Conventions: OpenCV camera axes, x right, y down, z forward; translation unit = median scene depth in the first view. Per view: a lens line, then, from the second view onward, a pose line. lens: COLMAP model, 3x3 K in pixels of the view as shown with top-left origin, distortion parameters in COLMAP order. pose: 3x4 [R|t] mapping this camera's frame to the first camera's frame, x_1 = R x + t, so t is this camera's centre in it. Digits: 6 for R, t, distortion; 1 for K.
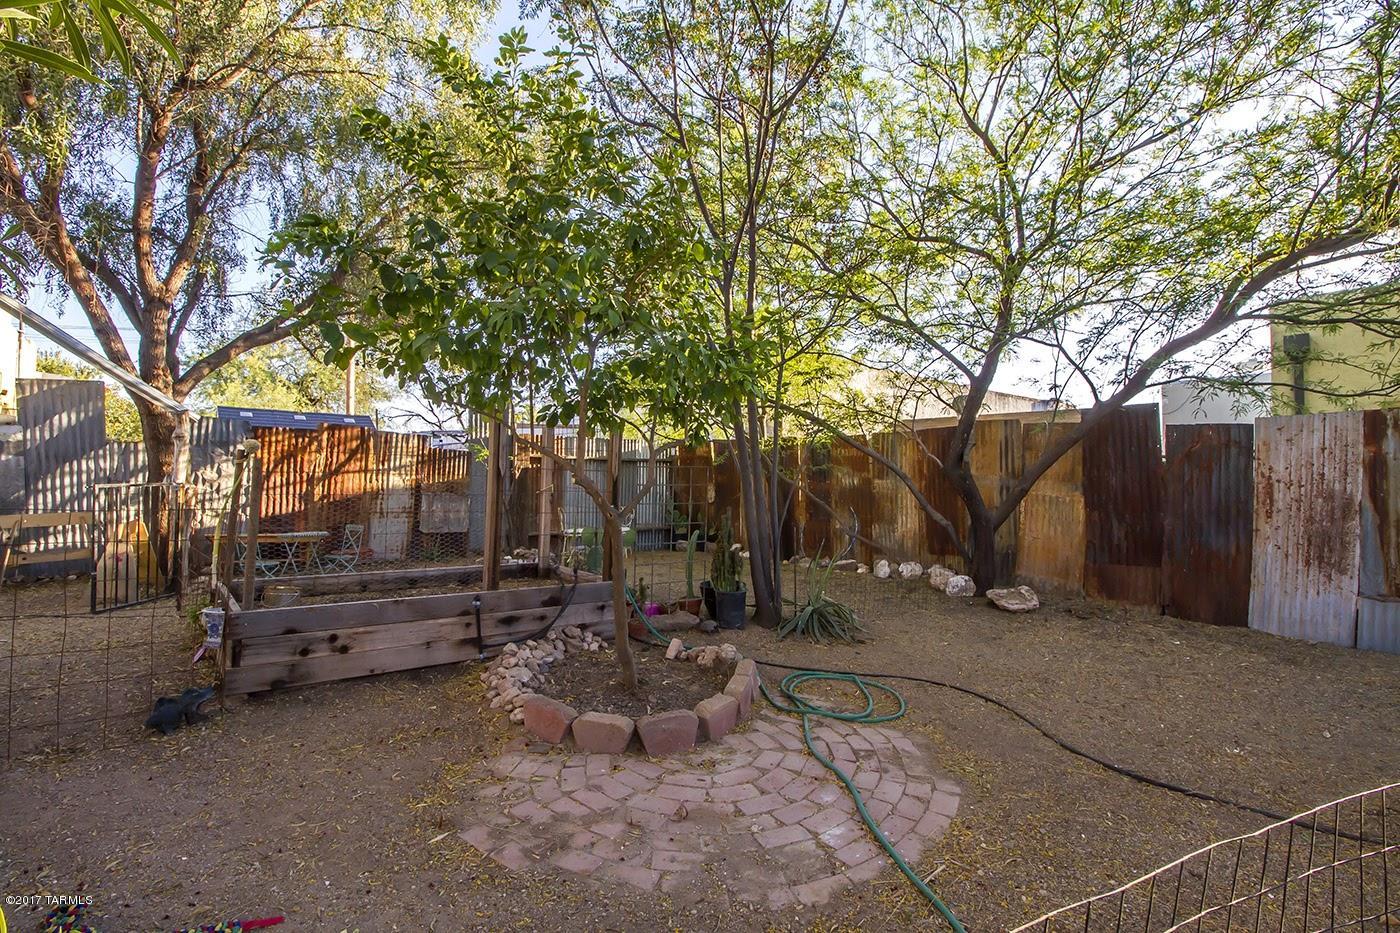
lens RADIAL K [[652.6, 0, 704.5], [0, 652.6, 458.0], [0, 0, 1]] dist [-0.000752, -0.009535]
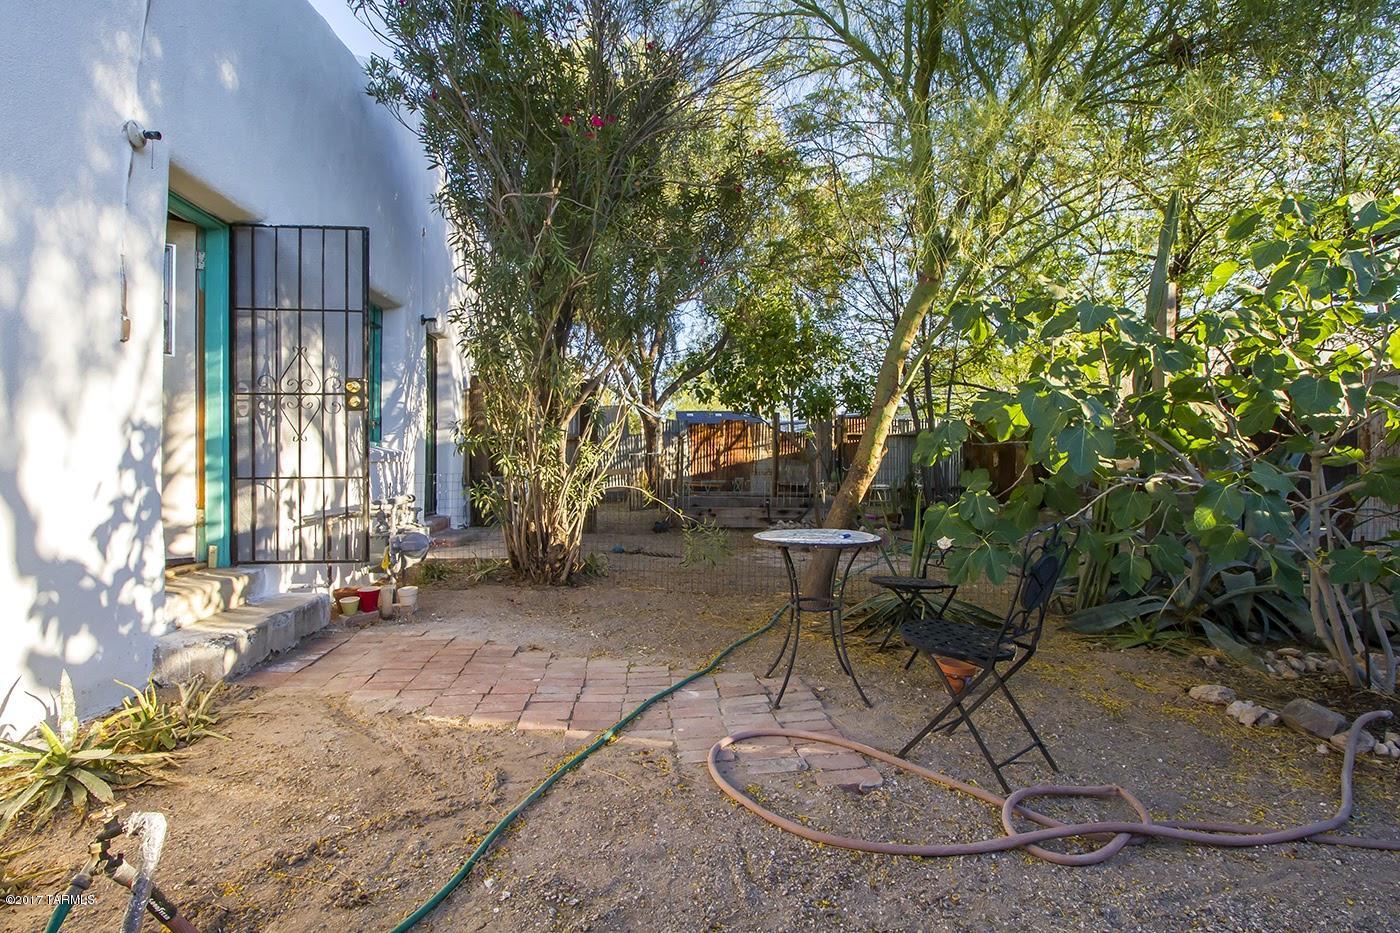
lens RADIAL K [[652.6, 0, 704.5], [0, 652.6, 458.0], [0, 0, 1]] dist [-0.000752, -0.009535]
pose [[0.817757, -0.017935, -0.575284, 0.461581], [0.035293, 0.999196, 0.019018, 0.016452], [0.574480, -0.035855, 0.817733, -0.562792]]
